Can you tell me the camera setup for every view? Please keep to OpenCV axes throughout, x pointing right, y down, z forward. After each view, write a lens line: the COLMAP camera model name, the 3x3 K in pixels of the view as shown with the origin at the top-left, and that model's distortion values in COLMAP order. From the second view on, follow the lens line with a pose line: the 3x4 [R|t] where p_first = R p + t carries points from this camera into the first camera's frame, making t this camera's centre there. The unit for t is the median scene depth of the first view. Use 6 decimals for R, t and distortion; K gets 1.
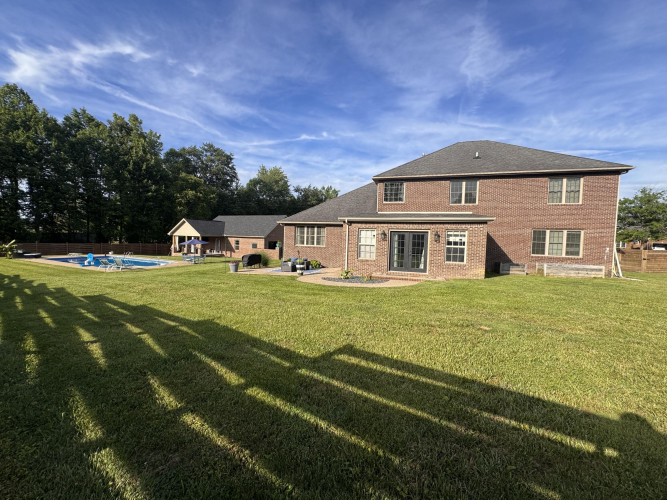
lens RADIAL K [[266.4, 0, 332.6], [0, 266.4, 250.0], [0, 0, 1]] dist [-0.000495, 0.000002]
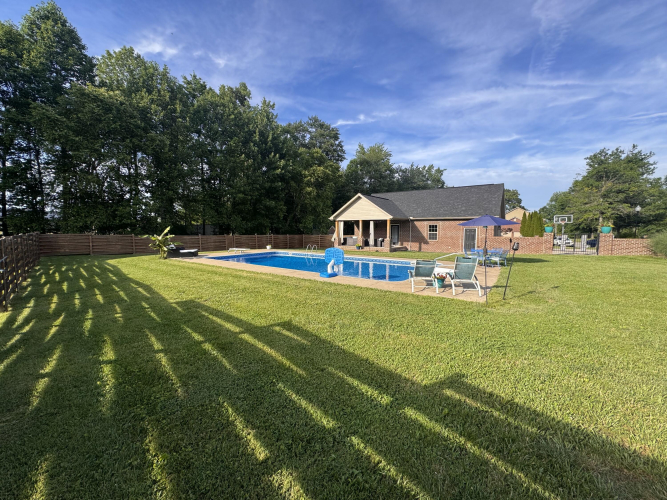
lens RADIAL K [[266.4, 0, 333.0], [0, 266.4, 251.1], [0, 0, 1]] dist [-0.000495, 0.000002]
pose [[0.981799, -0.010988, -0.189606, -0.451910], [0.017110, 0.999383, 0.030685, 0.002777], [0.189151, -0.033371, 0.981381, 0.301777]]
